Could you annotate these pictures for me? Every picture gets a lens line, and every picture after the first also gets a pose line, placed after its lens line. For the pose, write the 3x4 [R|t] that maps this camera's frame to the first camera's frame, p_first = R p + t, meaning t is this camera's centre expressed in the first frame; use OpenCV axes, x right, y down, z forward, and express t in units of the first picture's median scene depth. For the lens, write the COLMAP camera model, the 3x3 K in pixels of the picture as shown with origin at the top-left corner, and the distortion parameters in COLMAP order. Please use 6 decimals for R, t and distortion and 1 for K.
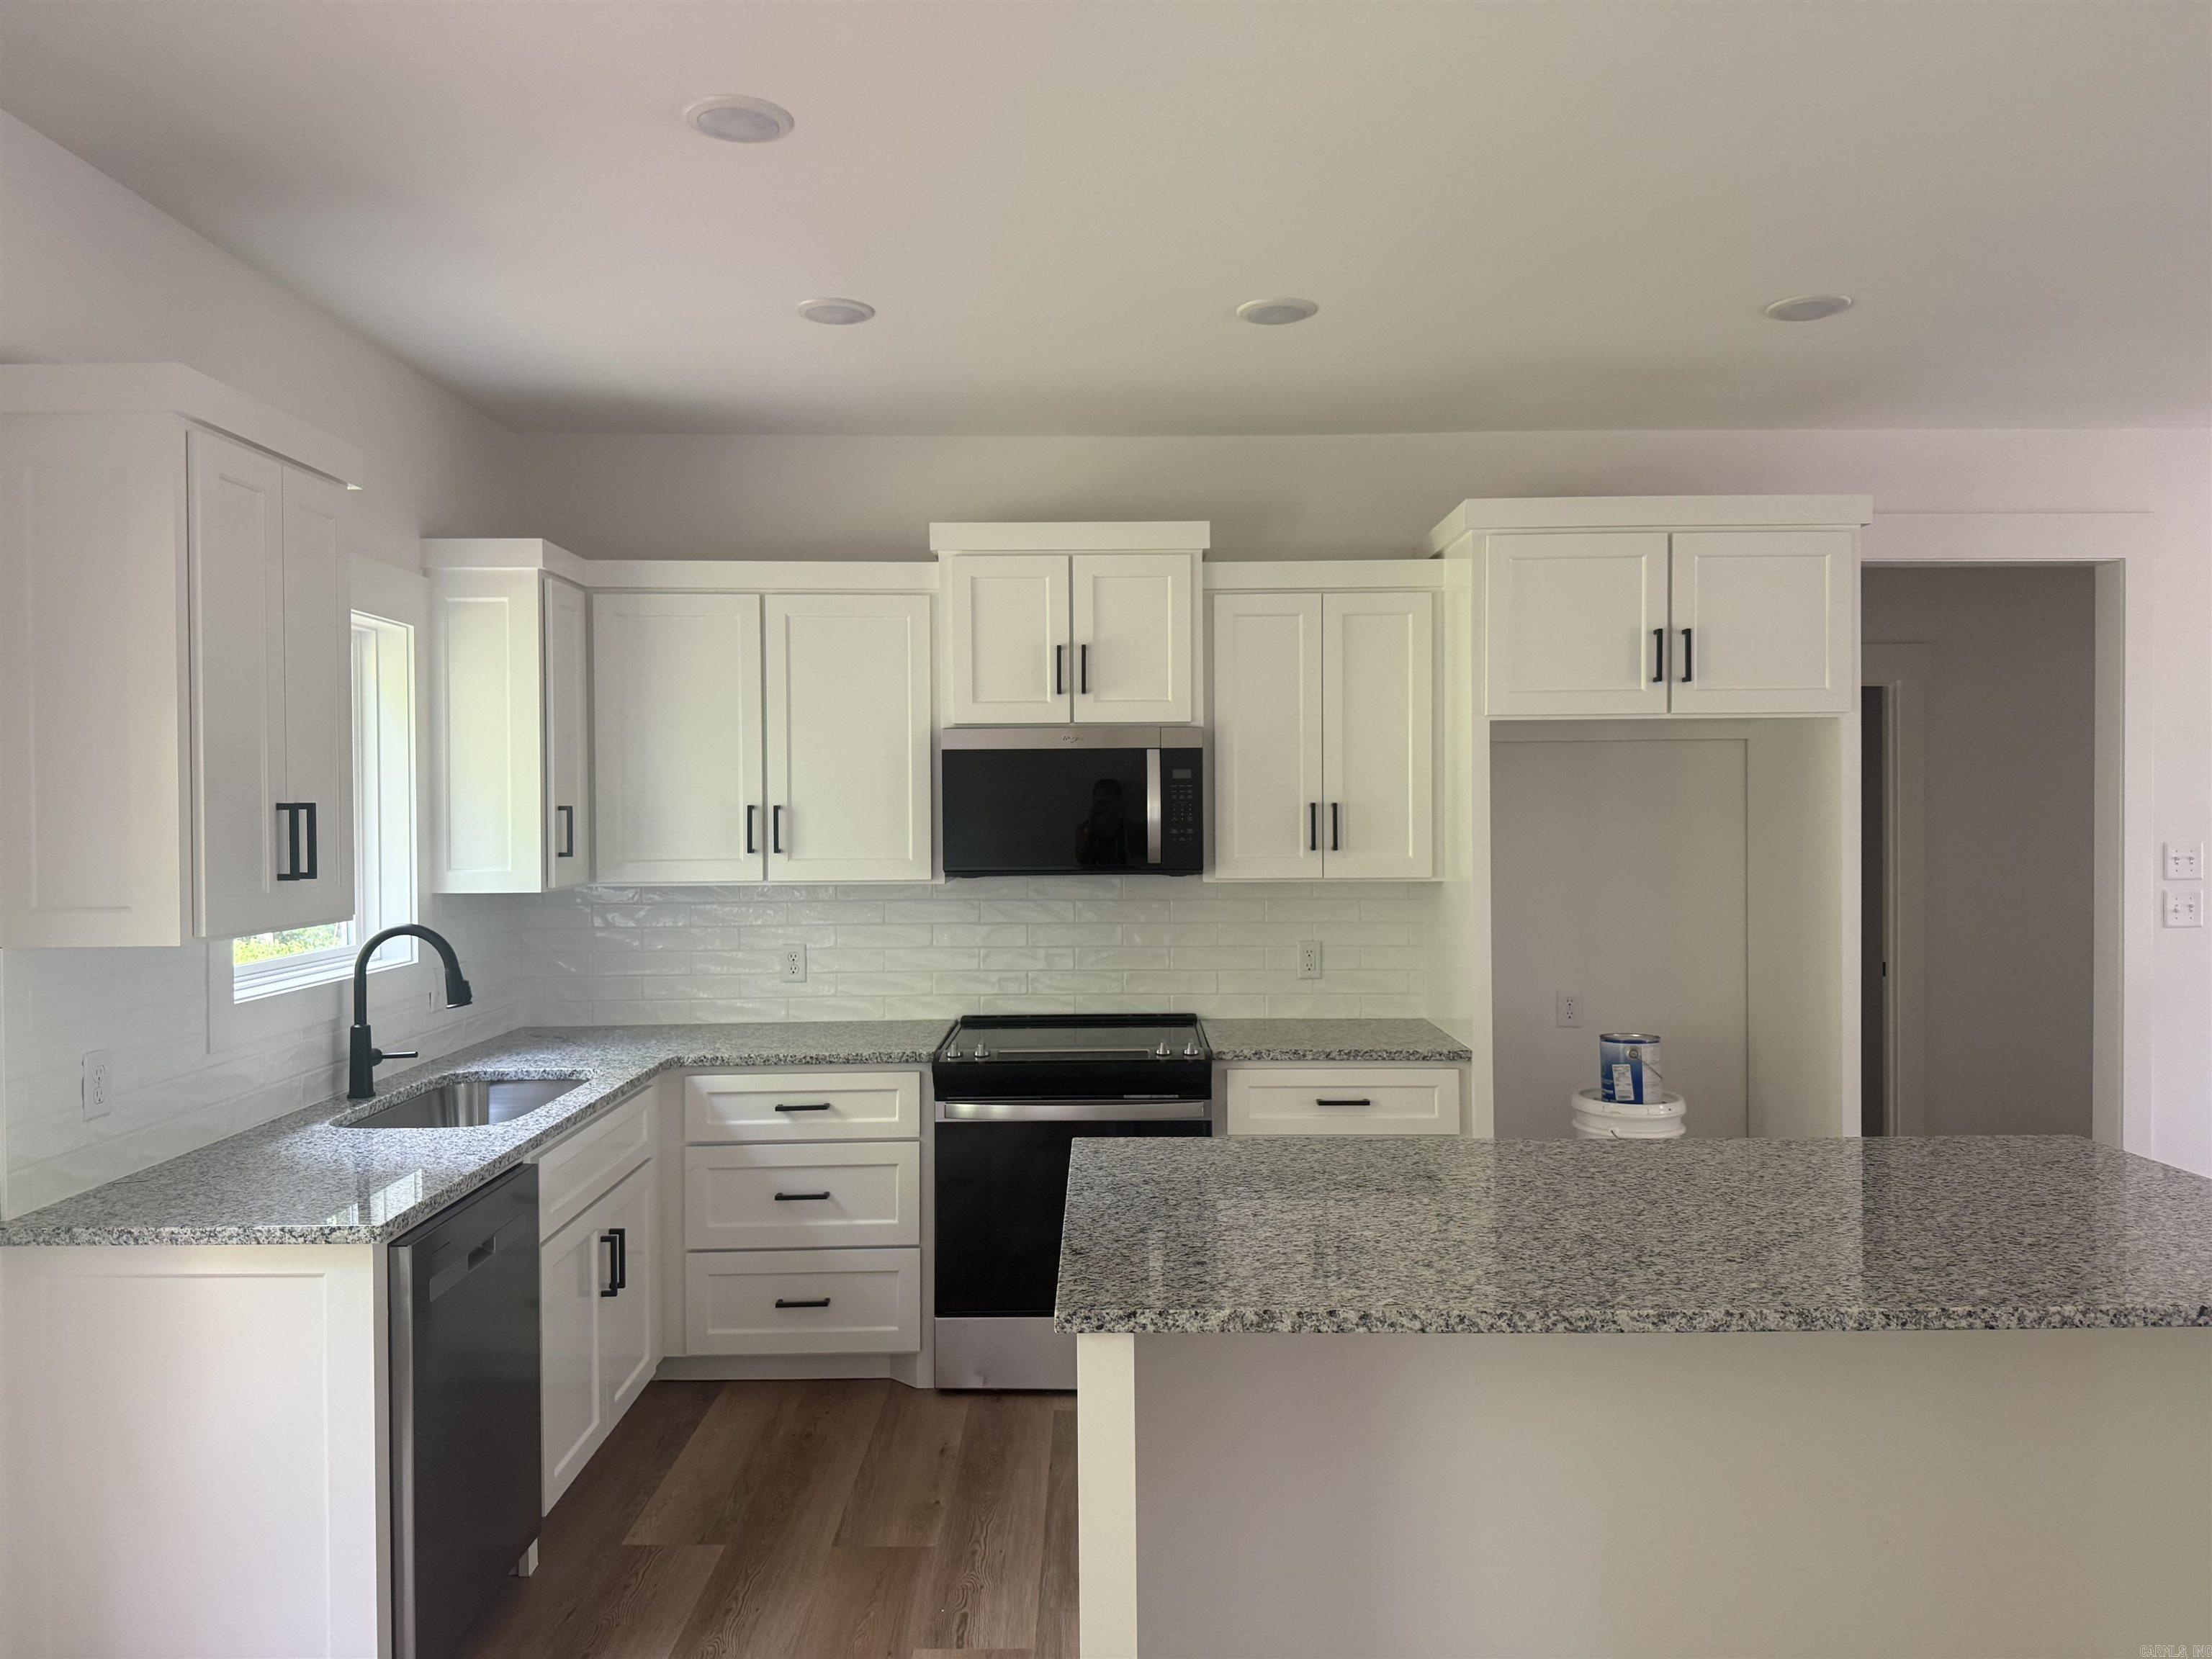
lens RADIAL K [[1546.0, 0, 1106.0], [0, 1546.0, 829.5], [0, 0, 1]] dist [0.125614, -0.187547]
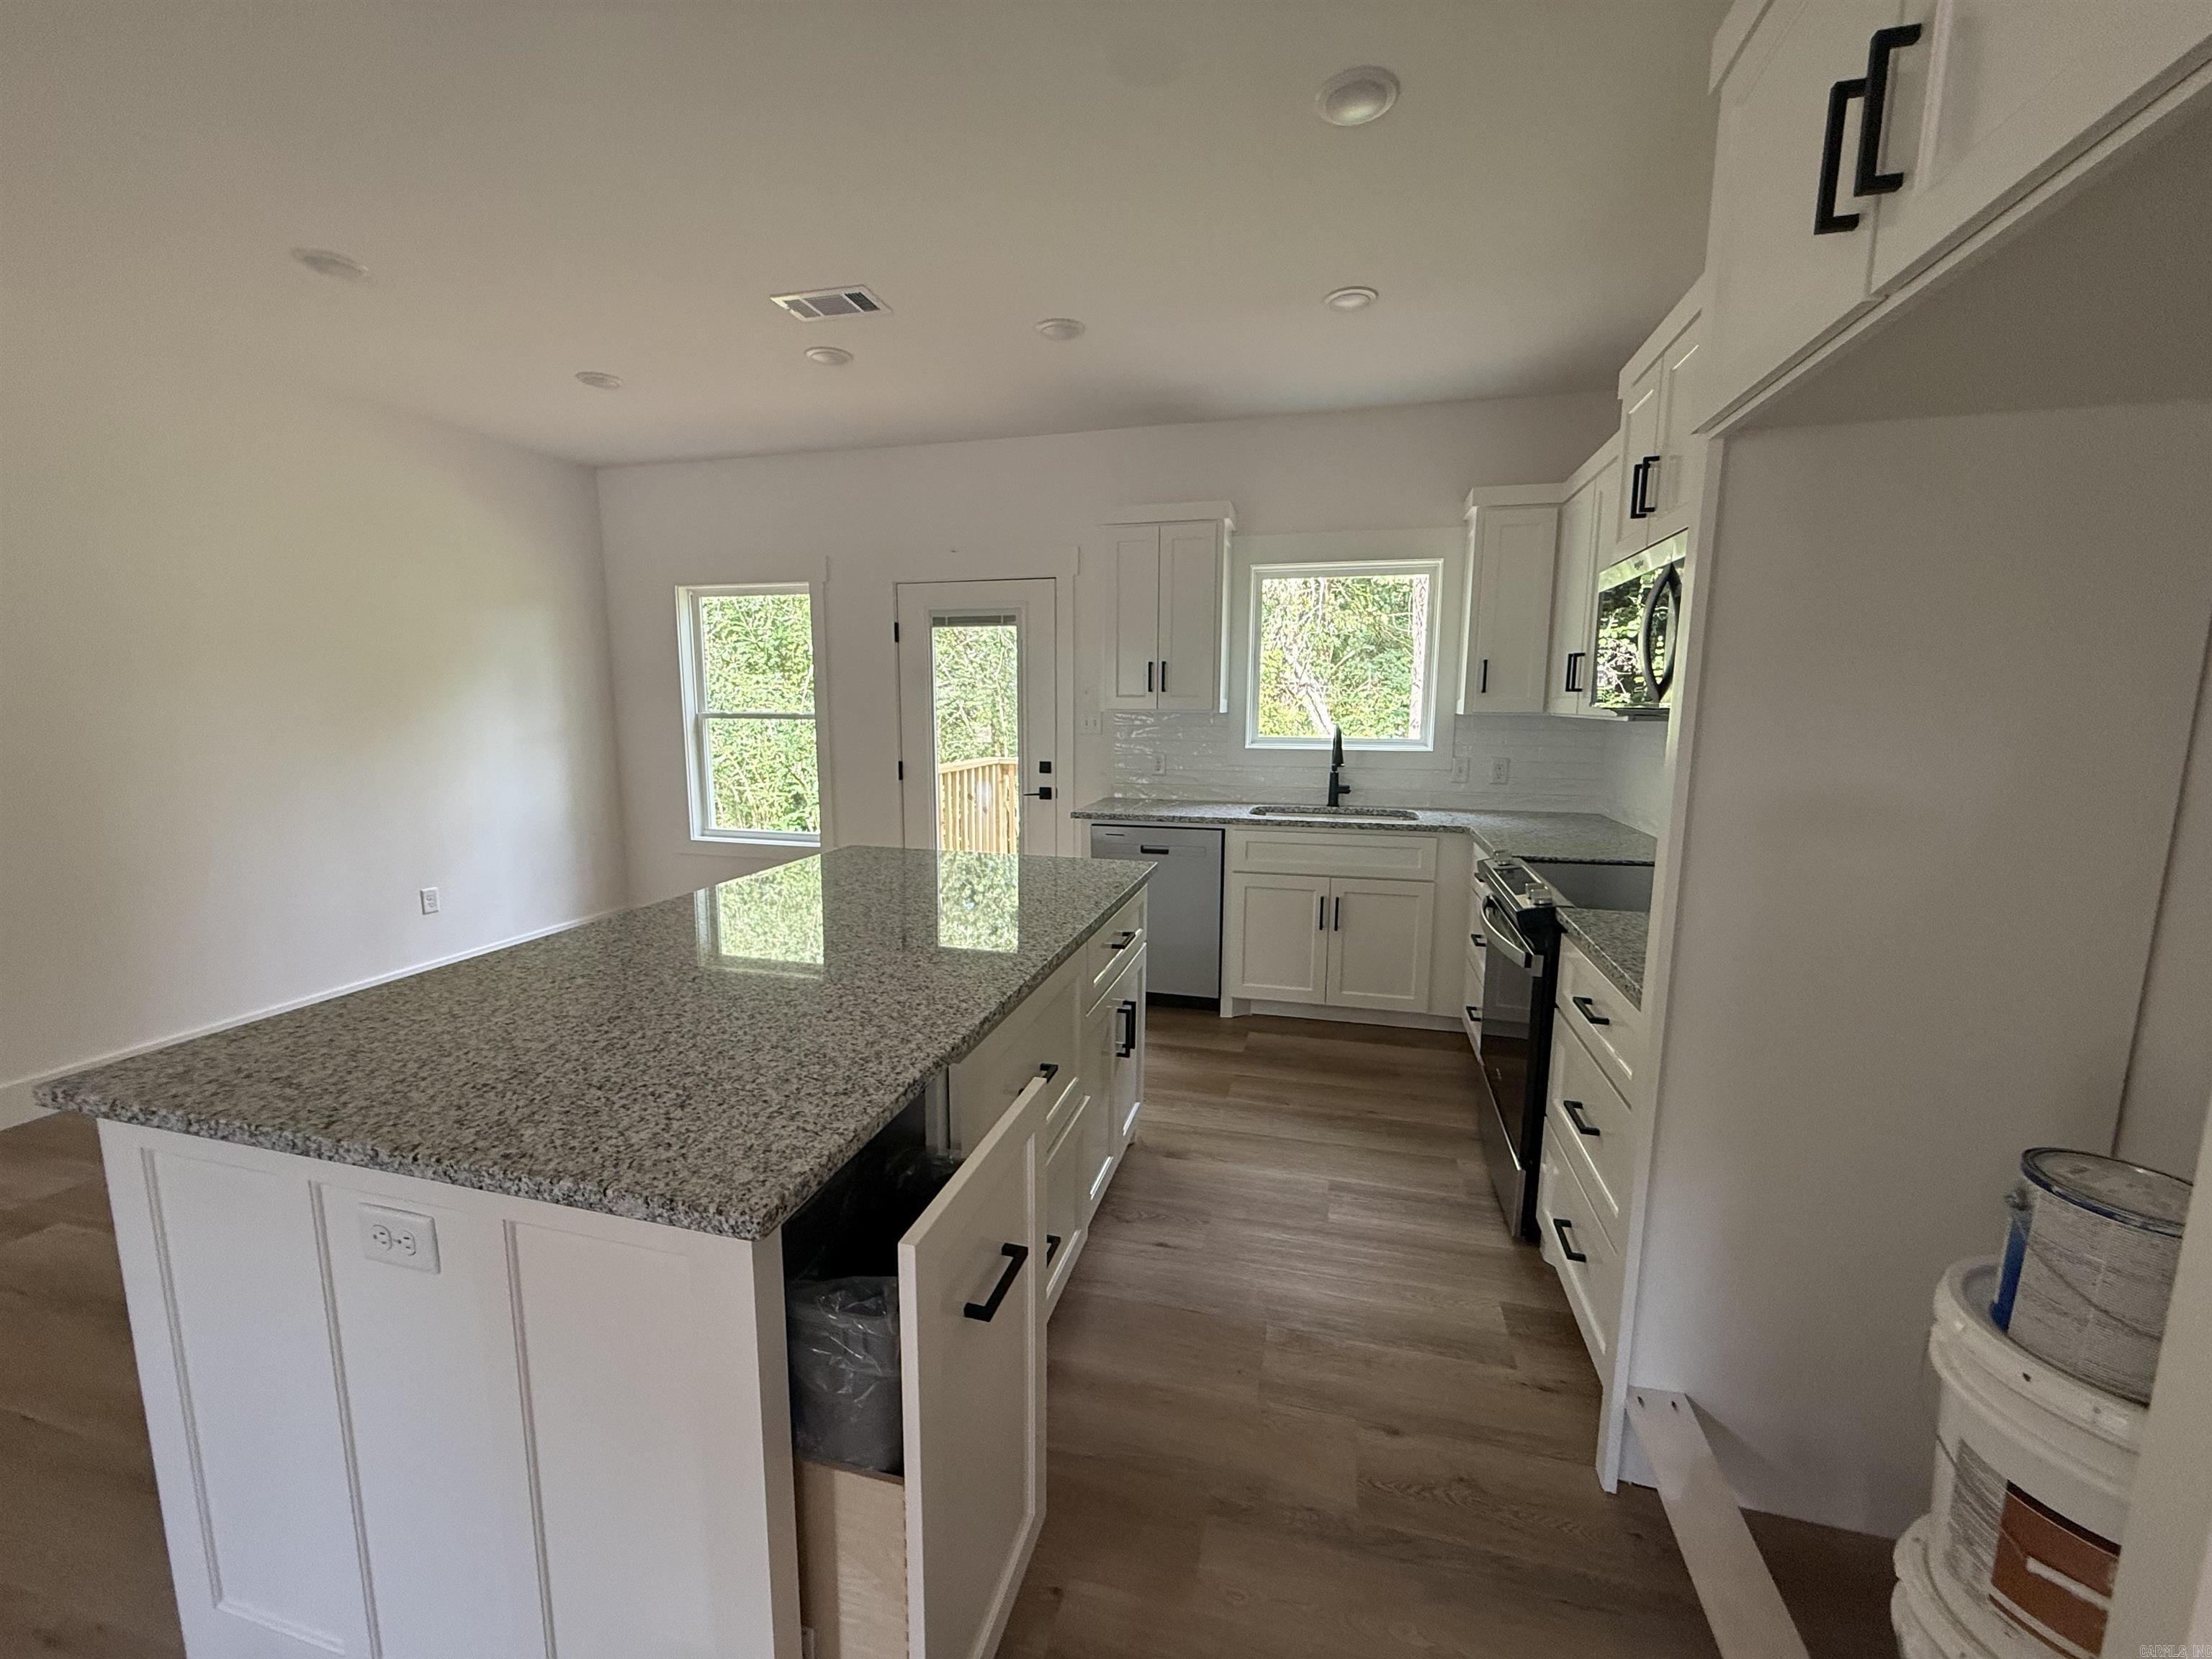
lens RADIAL K [[881.4, 0, 1100.3], [0, 881.4, 830.6], [0, 0, 1]] dist [0.000128, -0.000181]
pose [[-0.261895, 0.146067, -0.953979, 0.615515], [-0.014950, 0.987748, 0.155342, 0.021923], [0.964981, 0.054945, -0.256502, 0.861293]]
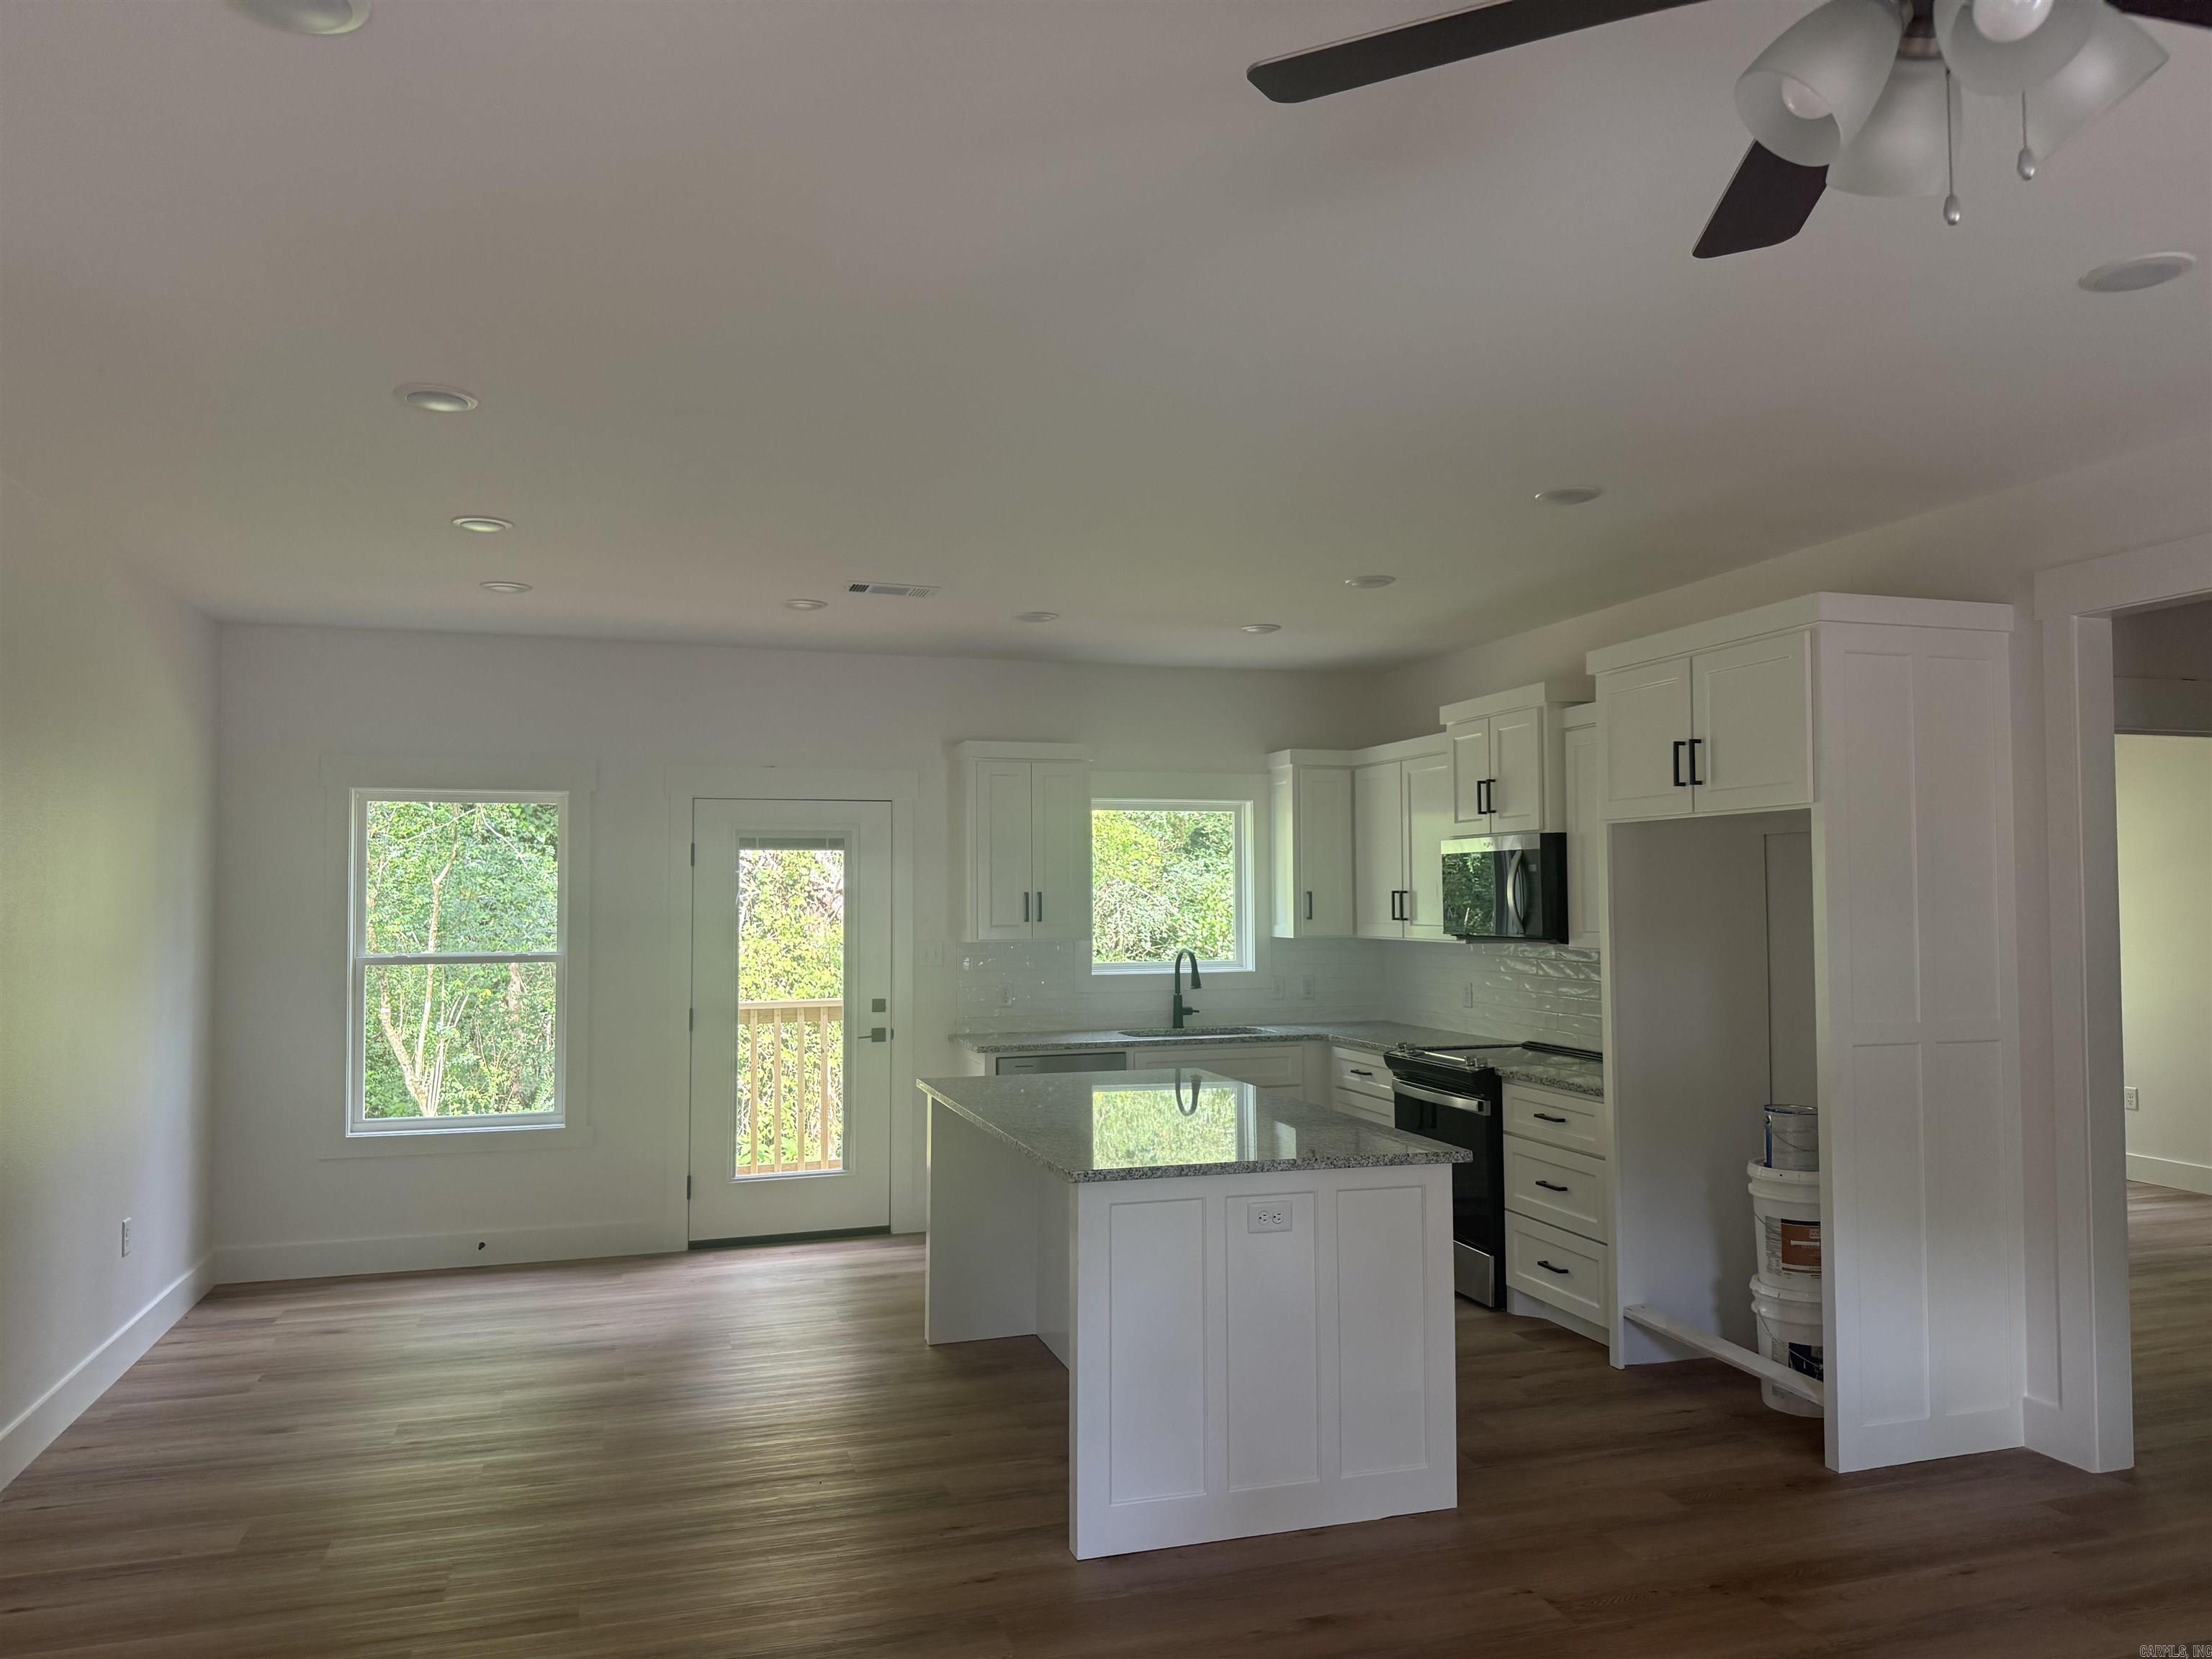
lens RADIAL K [[1545.7, 0, 1107.8], [0, 1545.7, 839.2], [0, 0, 1]] dist [0.106727, -0.122506]
pose [[0.292776, -0.030230, -0.955703, 1.302046], [-0.007999, 0.999388, -0.034062, -0.012430], [0.956148, 0.017617, 0.292355, 0.248221]]
